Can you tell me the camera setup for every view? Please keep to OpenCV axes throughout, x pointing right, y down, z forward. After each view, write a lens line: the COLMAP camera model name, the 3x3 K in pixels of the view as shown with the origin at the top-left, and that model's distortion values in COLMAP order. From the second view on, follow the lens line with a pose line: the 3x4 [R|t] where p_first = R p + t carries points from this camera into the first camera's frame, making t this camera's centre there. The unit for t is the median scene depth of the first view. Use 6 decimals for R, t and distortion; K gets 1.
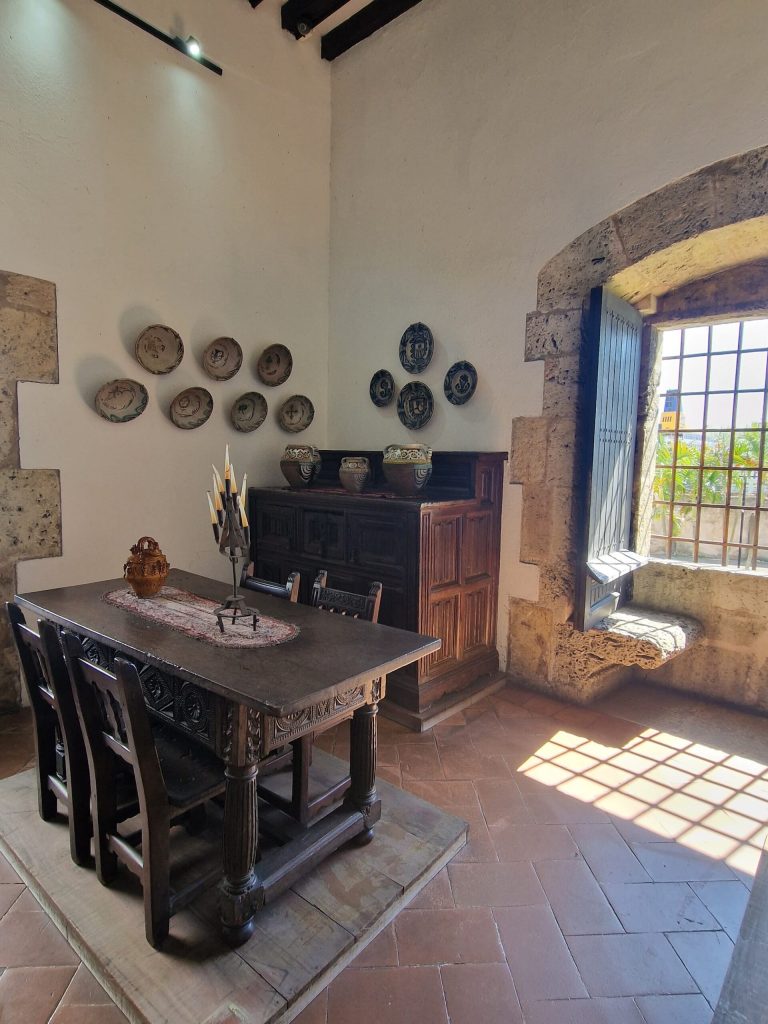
lens RADIAL K [[556.3, 0, 385.5], [0, 556.3, 514.3], [0, 0, 1]] dist [0.000455, -0.000605]
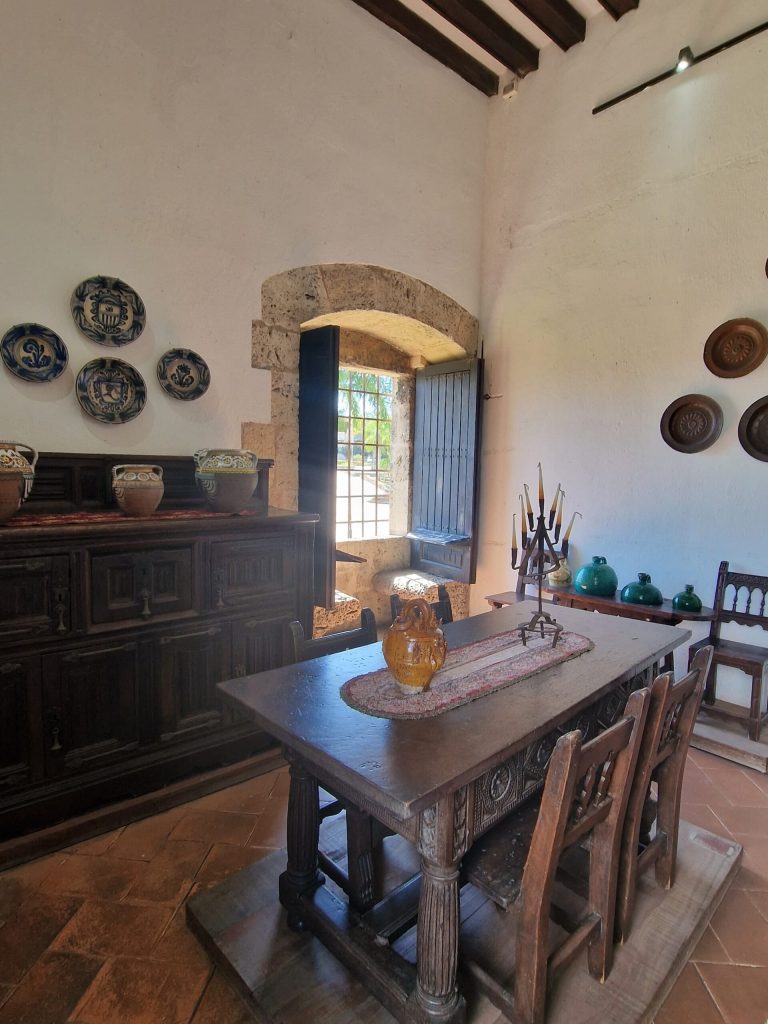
lens RADIAL K [[556.3, 0, 385.4], [0, 556.3, 511.7], [0, 0, 1]] dist [0.000455, -0.000605]
pose [[0.112284, -0.096049, 0.989023, -0.687146], [0.086856, 0.992457, 0.086522, -0.077155], [-0.989873, 0.076188, 0.119779, 0.619532]]
